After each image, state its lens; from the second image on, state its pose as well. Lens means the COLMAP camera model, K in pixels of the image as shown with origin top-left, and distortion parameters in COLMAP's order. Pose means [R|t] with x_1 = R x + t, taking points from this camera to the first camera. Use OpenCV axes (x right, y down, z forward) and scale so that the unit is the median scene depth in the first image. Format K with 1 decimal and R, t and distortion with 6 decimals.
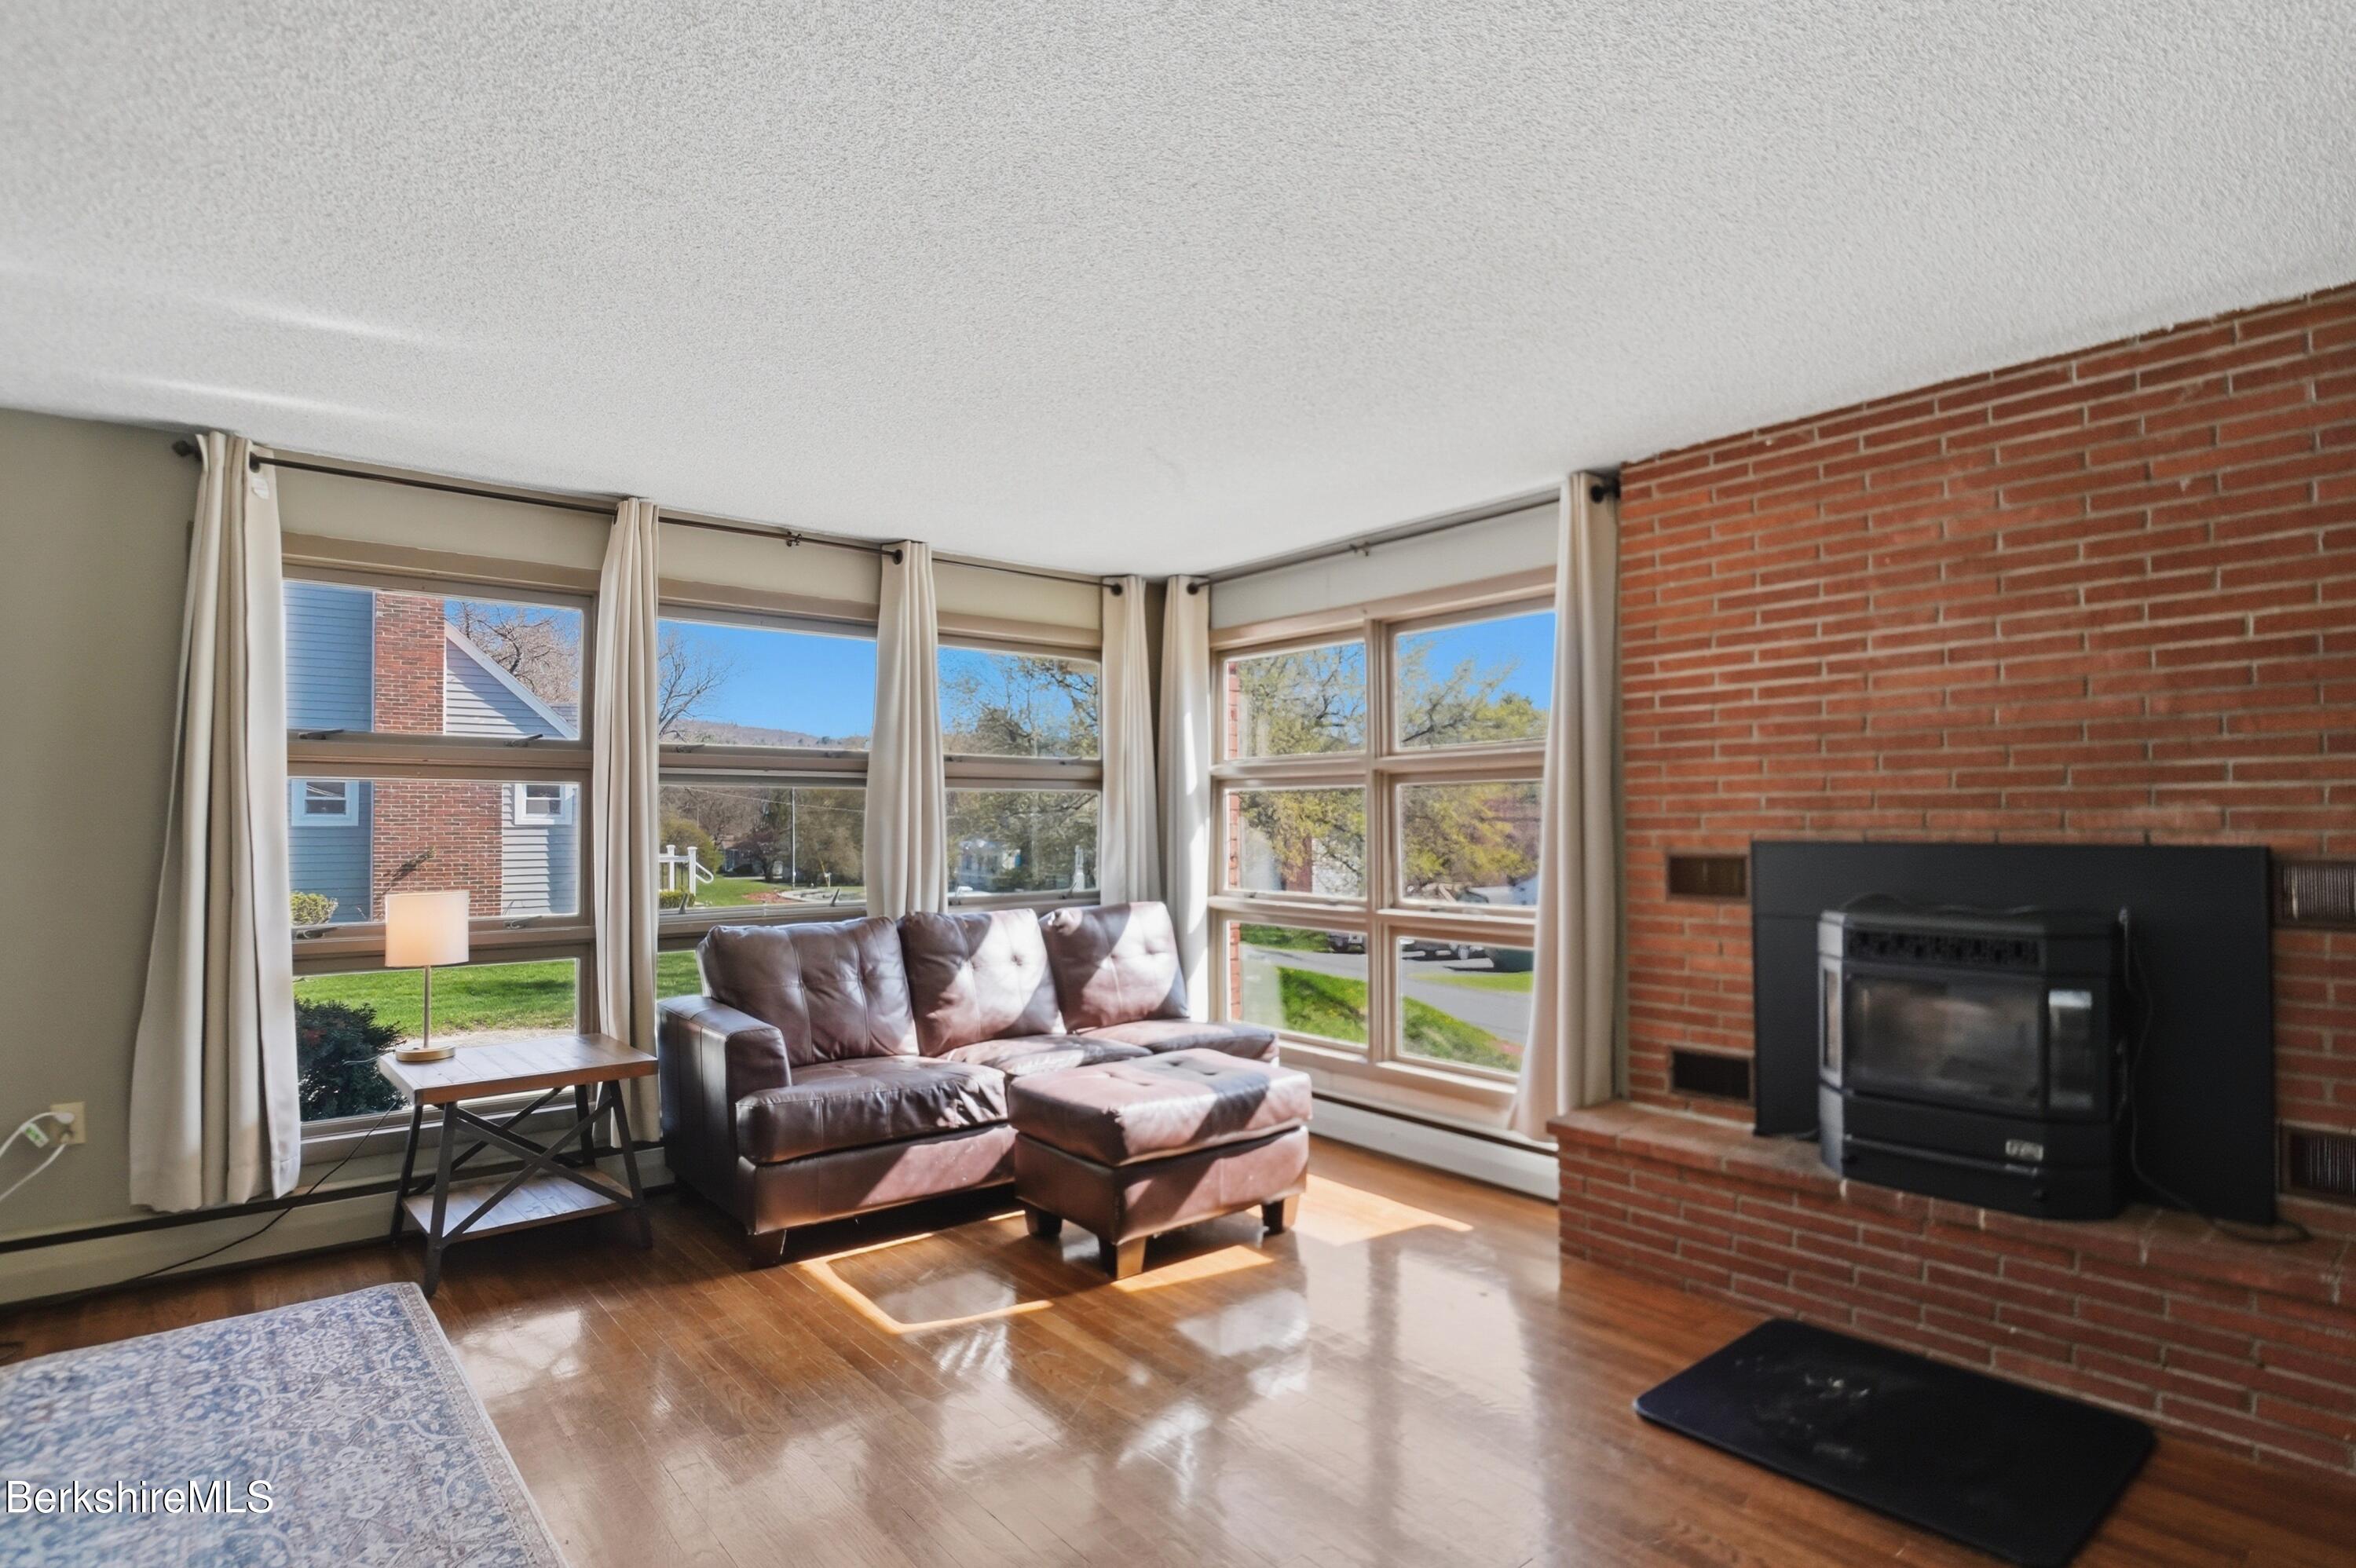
lens RADIAL K [[1217.0, 0, 1264.5], [0, 1217.0, 788.4], [0, 0, 1]] dist [-0.020178, -0.002490]
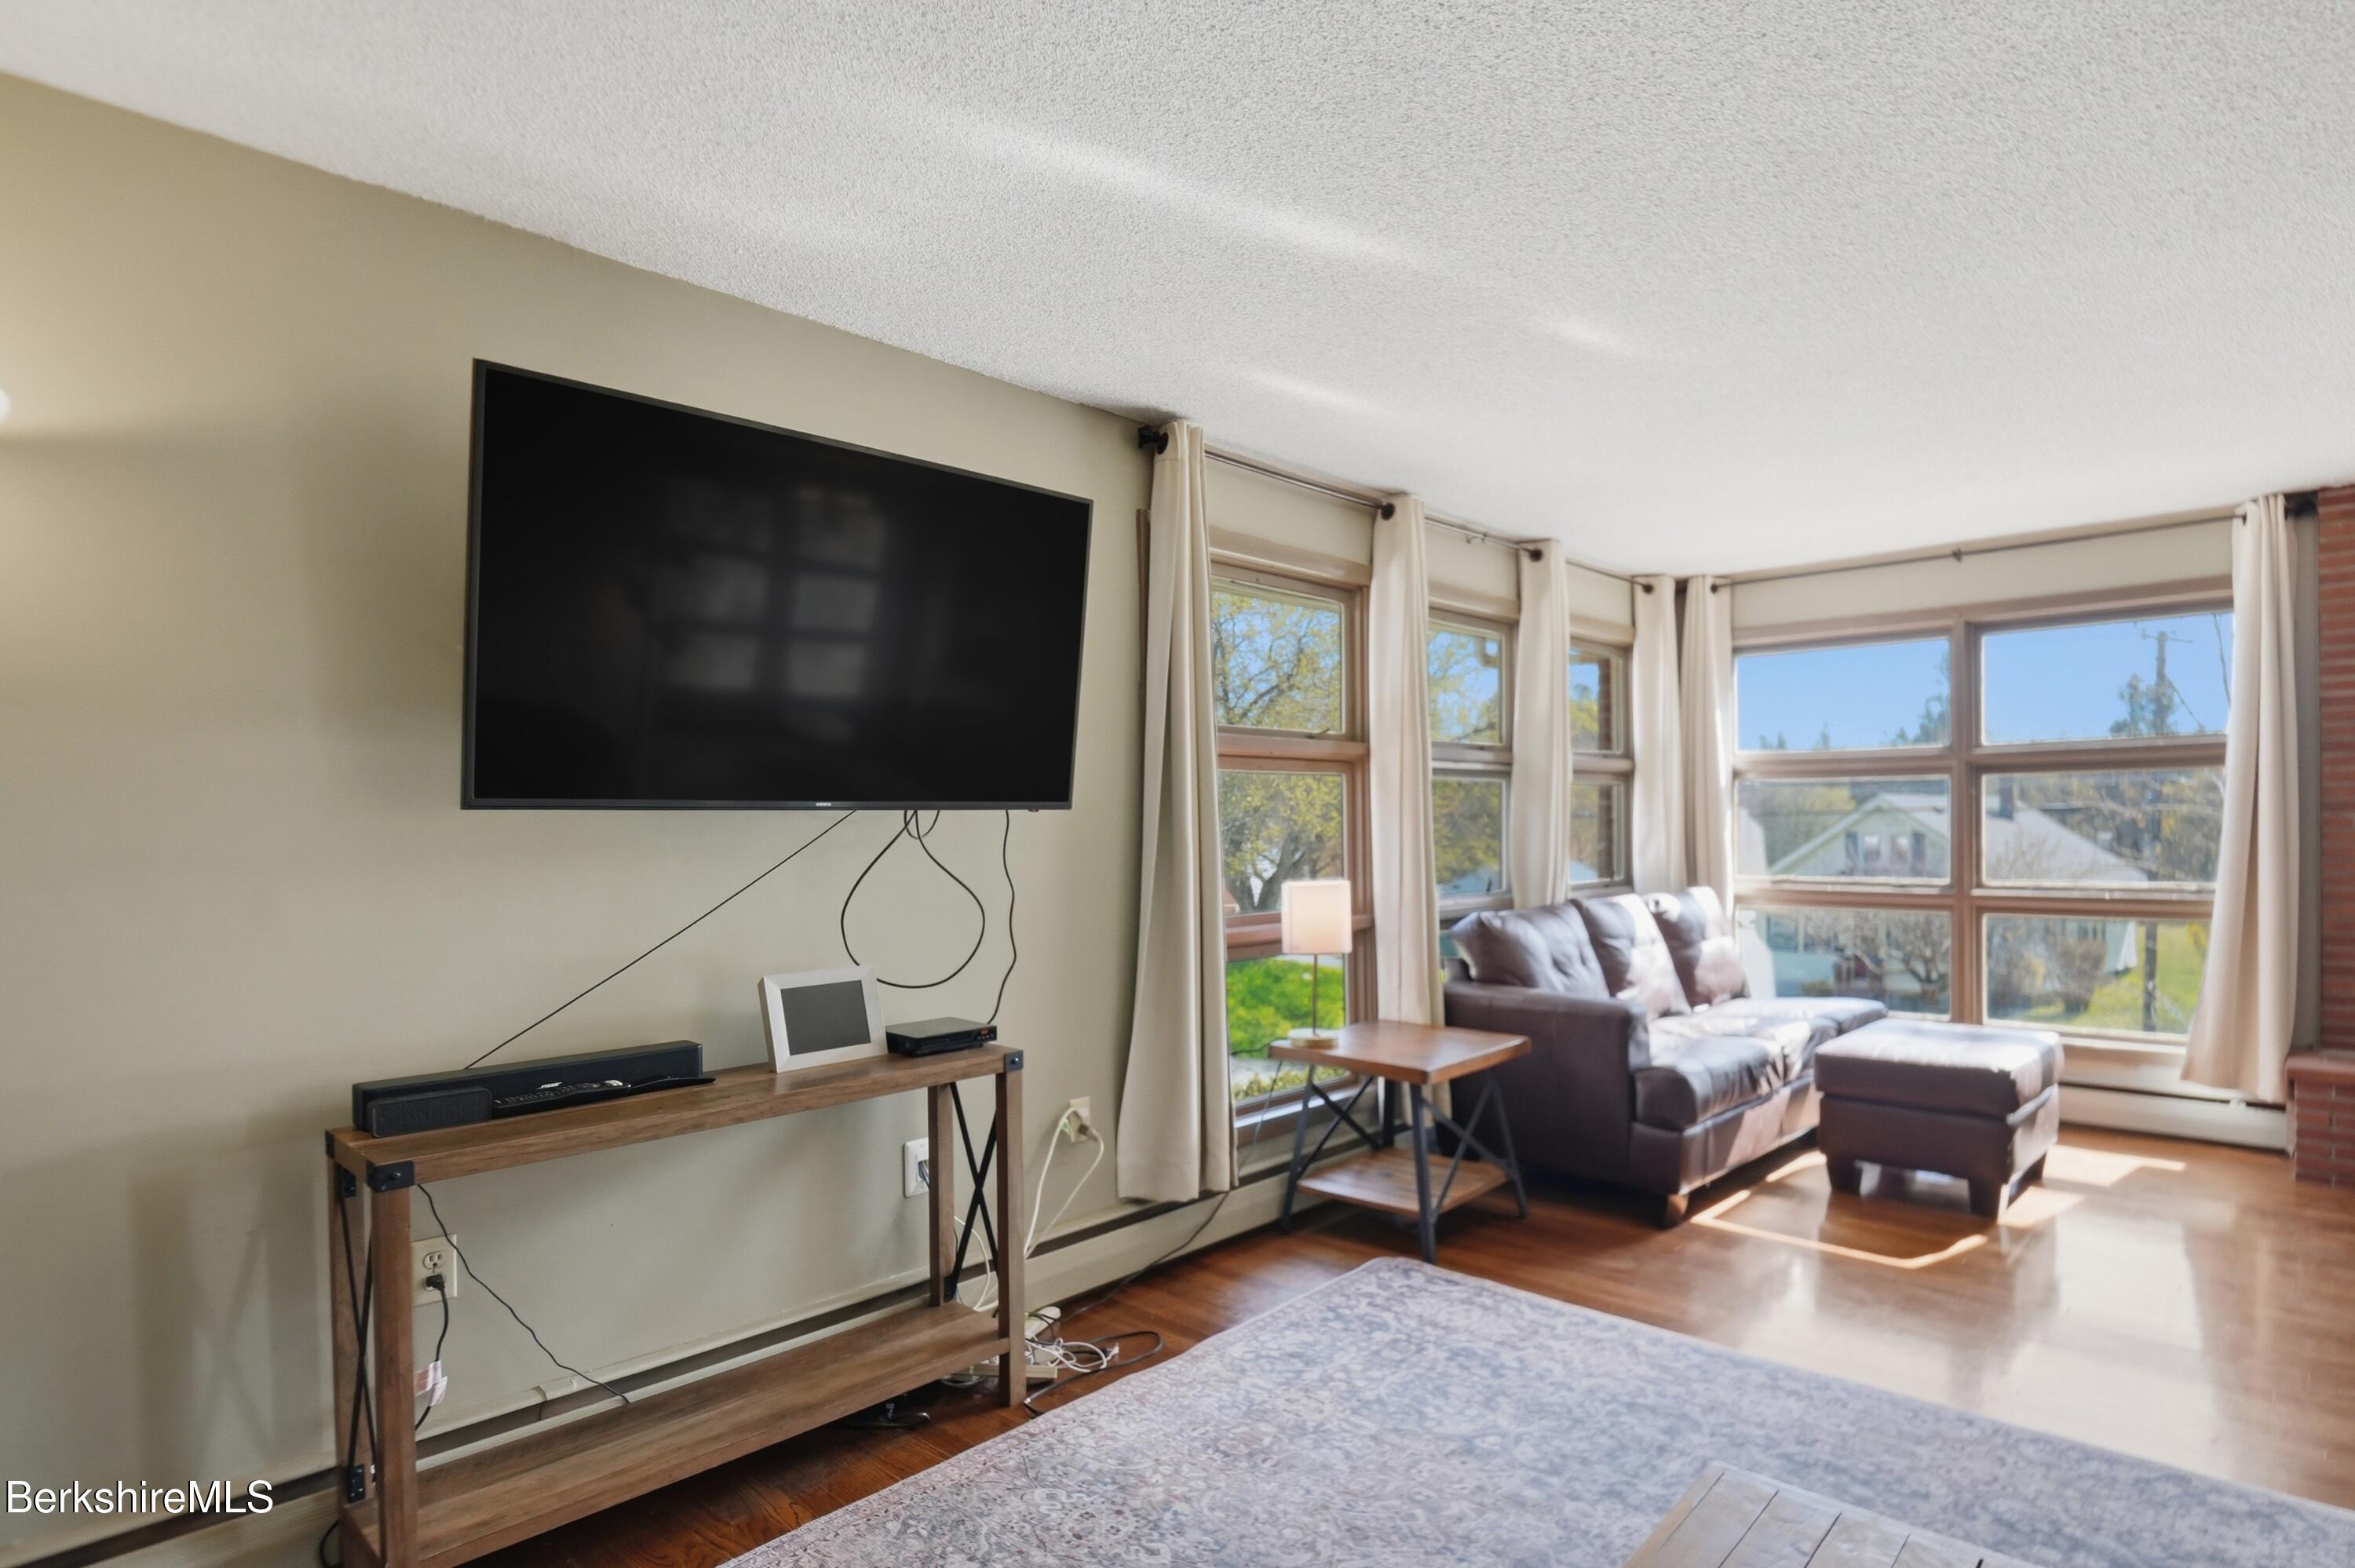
lens RADIAL K [[1265.1, 0, 1258.0], [0, 1265.1, 810.4], [0, 0, 1]] dist [-0.016784, -0.003450]
pose [[0.993769, -0.007713, 0.111194, -0.921554], [0.005867, 0.999840, 0.016920, 0.009108], [-0.111307, -0.016162, 0.993655, -0.055725]]
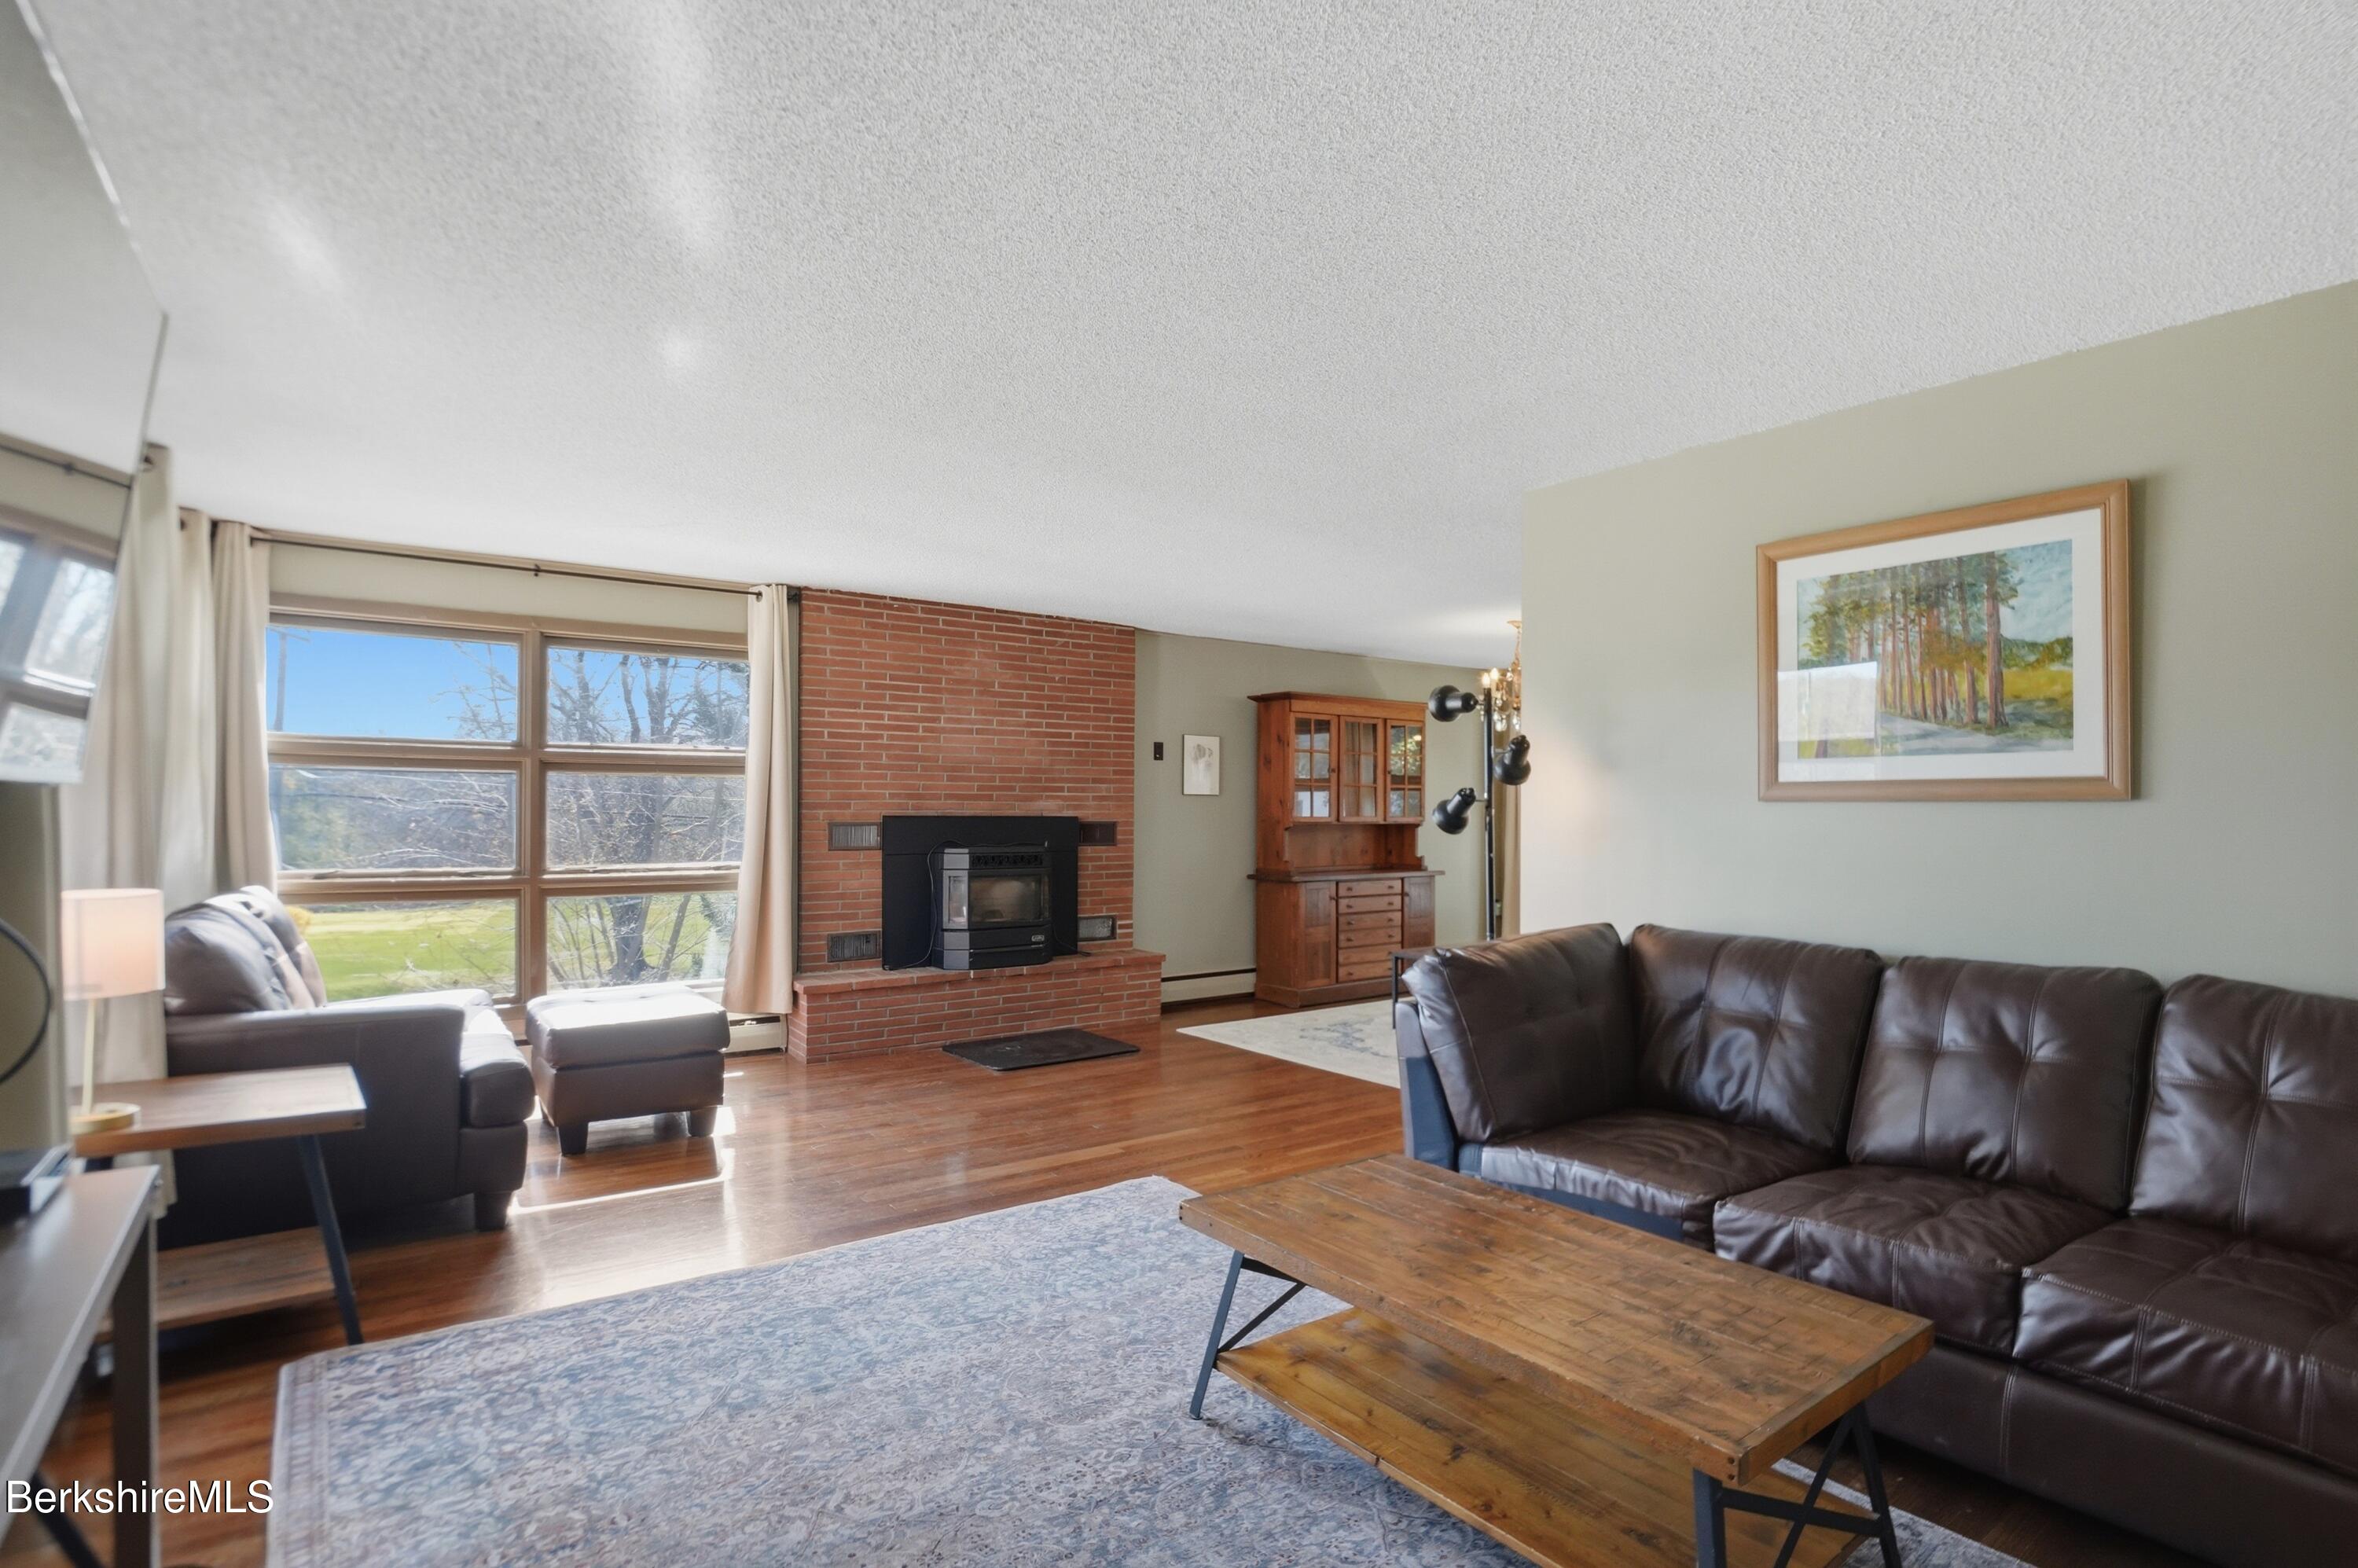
lens RADIAL K [[1183.7, 0, 1288.7], [0, 1183.7, 788.1], [0, 0, 1]] dist [-0.000352, -0.009554]
pose [[0.044139, 0.024524, 0.998724, -1.441305], [-0.032780, 0.999196, -0.023087, 0.022847], [-0.998487, -0.031719, 0.044908, 0.302220]]
